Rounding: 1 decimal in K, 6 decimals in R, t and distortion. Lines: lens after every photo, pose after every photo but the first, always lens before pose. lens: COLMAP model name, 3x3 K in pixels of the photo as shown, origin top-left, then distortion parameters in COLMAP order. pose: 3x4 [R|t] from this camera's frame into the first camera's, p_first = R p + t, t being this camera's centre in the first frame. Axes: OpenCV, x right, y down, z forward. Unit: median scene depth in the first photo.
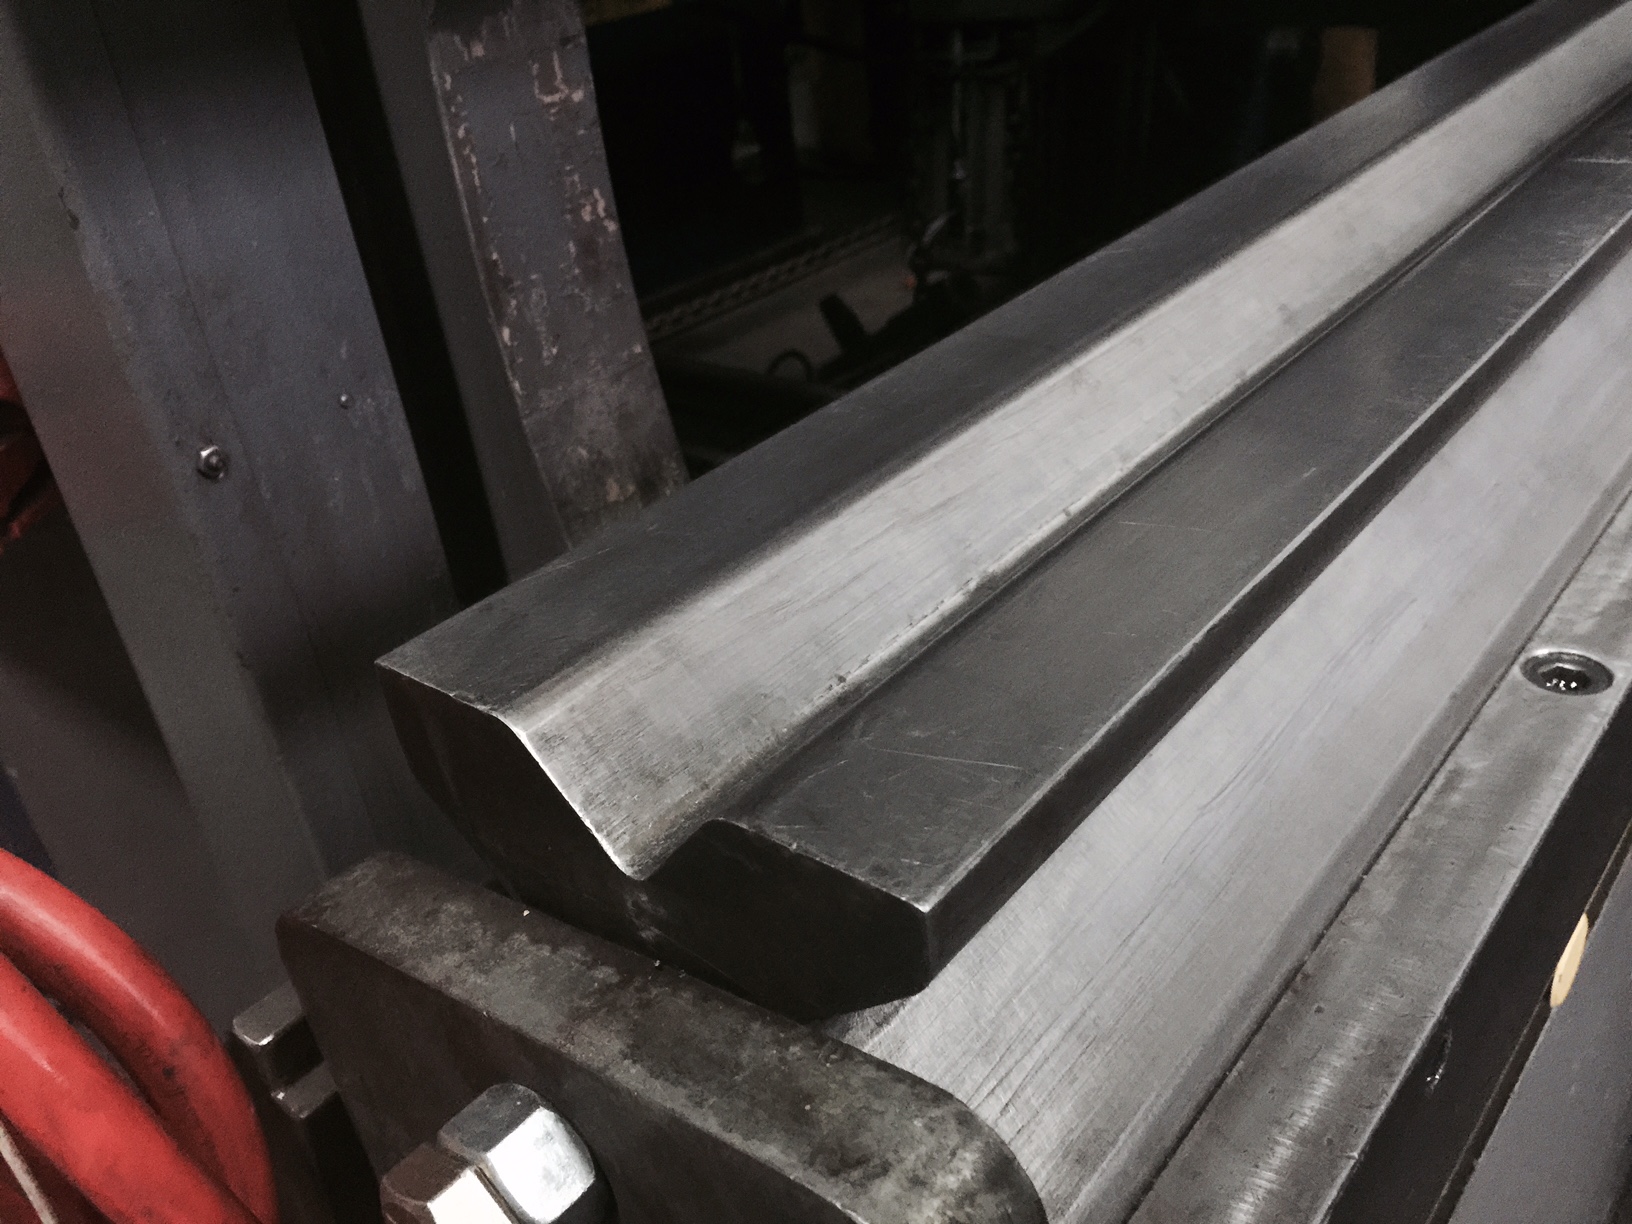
lens RADIAL K [[1413.3, 0, 816.0], [0, 1413.3, 612.0], [0, 0, 1]] dist [0.050552, -0.000974]
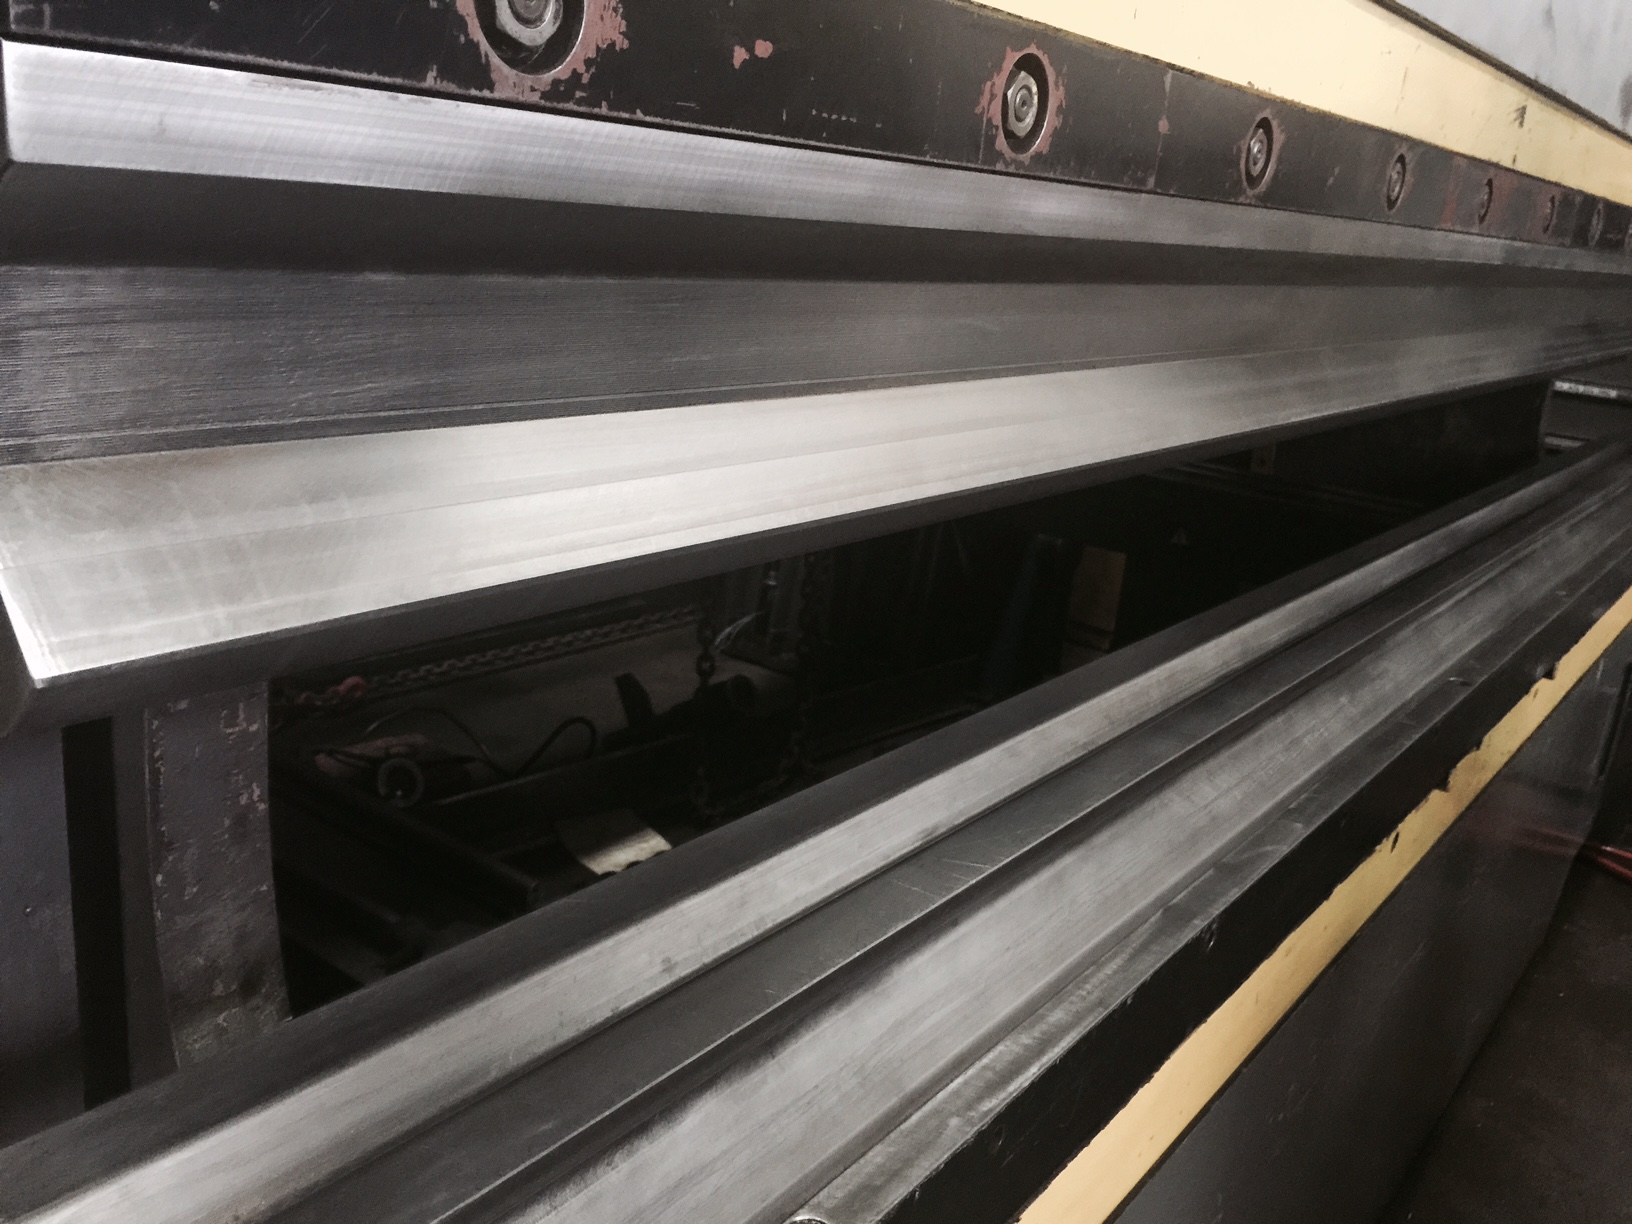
lens RADIAL K [[1413.3, 0, 816.0], [0, 1413.3, 612.0], [0, 0, 1]] dist [0.050552, -0.000974]
pose [[0.977896, 0.185231, 0.096998, 0.232686], [-0.158211, 0.958802, -0.235942, -0.208130], [-0.136706, 0.215381, 0.966914, -0.533453]]
